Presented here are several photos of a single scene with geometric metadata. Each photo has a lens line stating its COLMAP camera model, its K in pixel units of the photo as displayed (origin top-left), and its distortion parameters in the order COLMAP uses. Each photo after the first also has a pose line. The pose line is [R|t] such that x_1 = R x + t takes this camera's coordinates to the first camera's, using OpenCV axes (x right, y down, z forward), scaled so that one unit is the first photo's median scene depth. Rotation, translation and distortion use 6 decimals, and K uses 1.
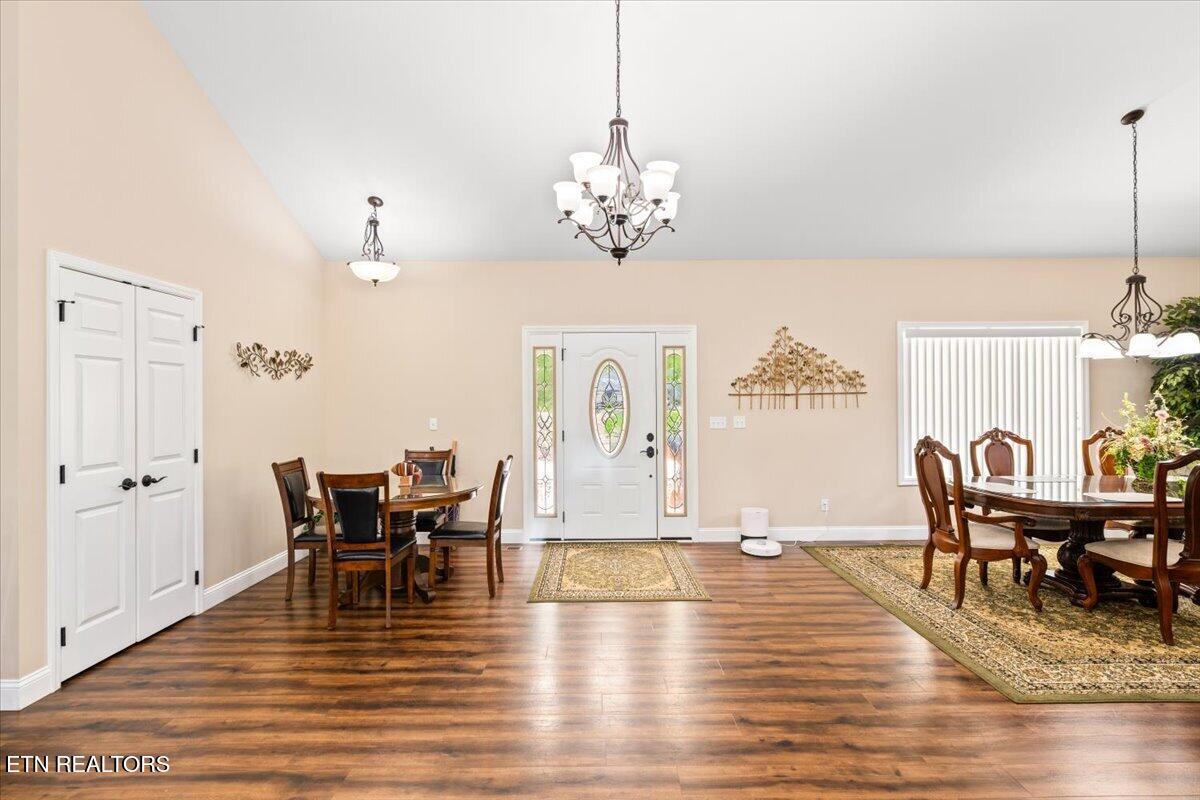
lens RADIAL K [[567.5, 0, 600.0], [0, 567.5, 400.0], [0, 0, 1]] dist [-0.001000, -0.000383]
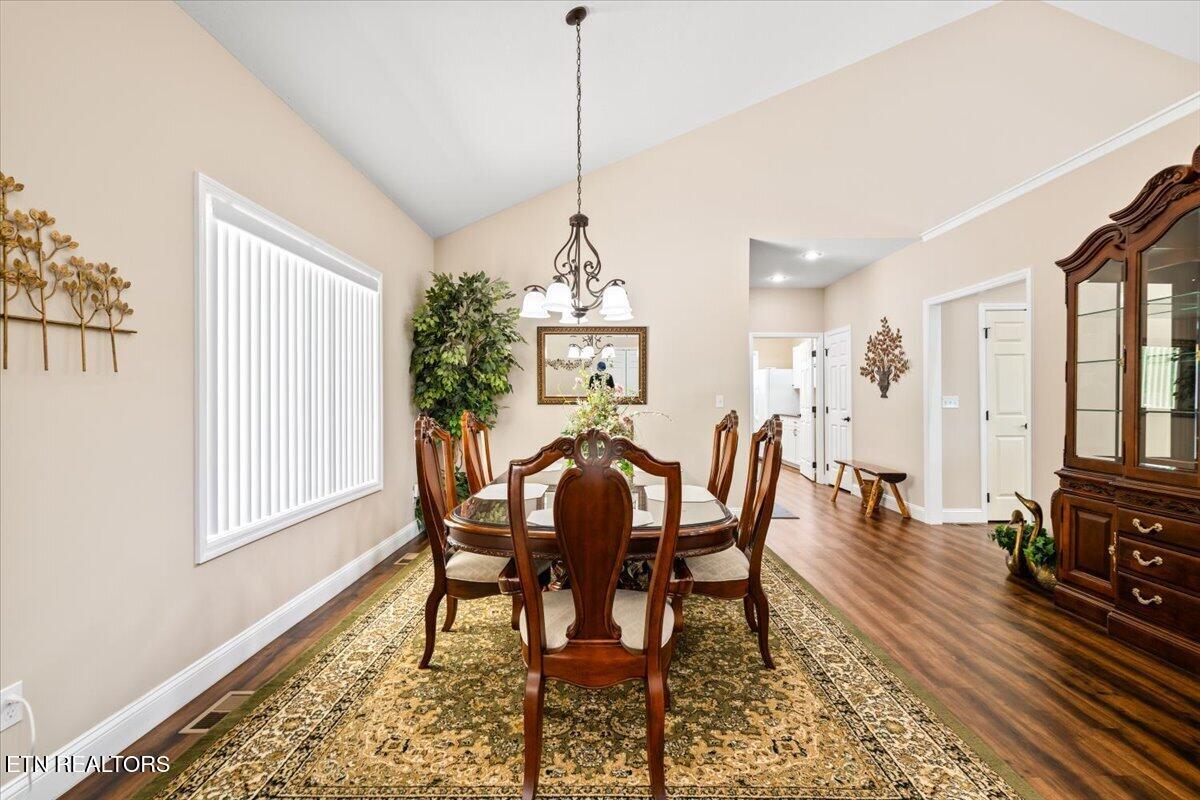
lens RADIAL K [[560.4, 0, 599.0], [0, 560.4, 396.3], [0, 0, 1]] dist [-0.005087, -0.000675]
pose [[0.006550, 0.008827, 0.999940, 0.146610], [-0.001035, 0.999961, -0.008821, 0.038328], [-0.999978, -0.000978, 0.006559, 0.881488]]
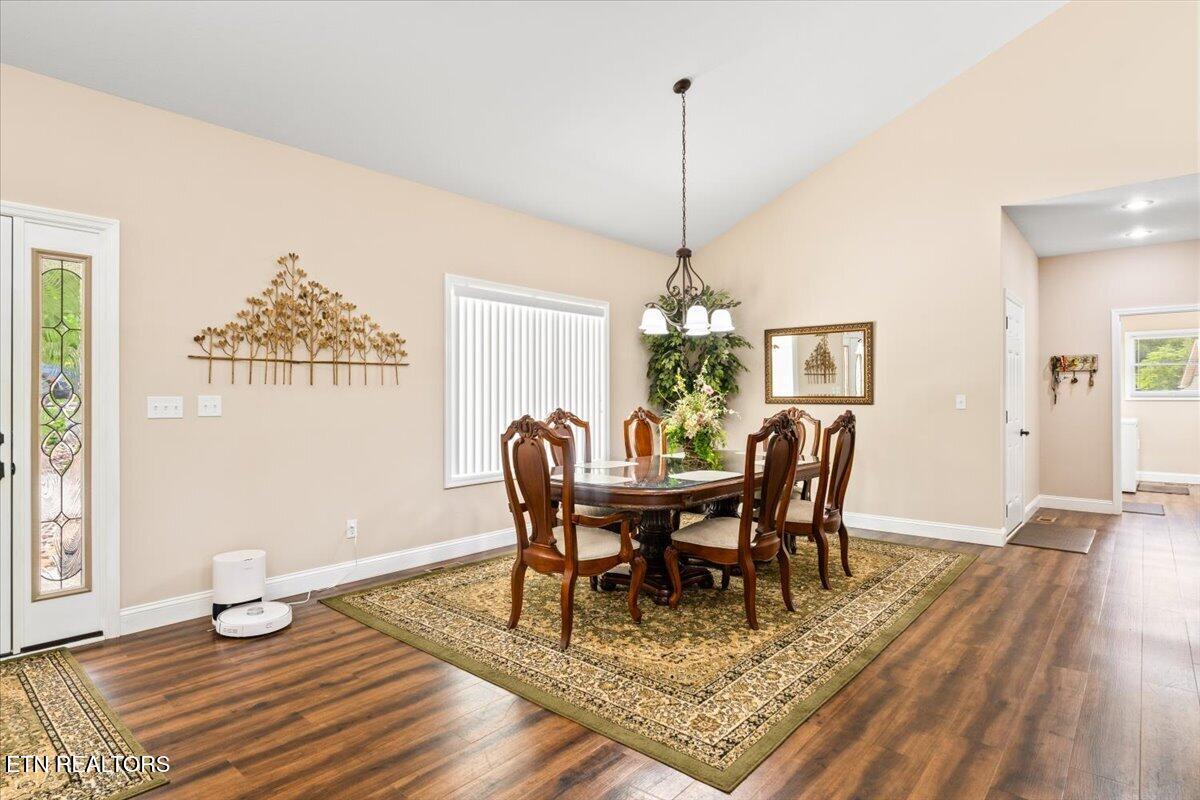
lens RADIAL K [[627.2, 0, 602.8], [0, 627.2, 394.5], [0, 0, 1]] dist [-0.004655, 0.000587]
pose [[0.657632, 0.010070, 0.753272, 0.038757], [-0.005897, 0.999949, -0.008219, 0.038126], [-0.753316, 0.000963, 0.657658, 0.360186]]
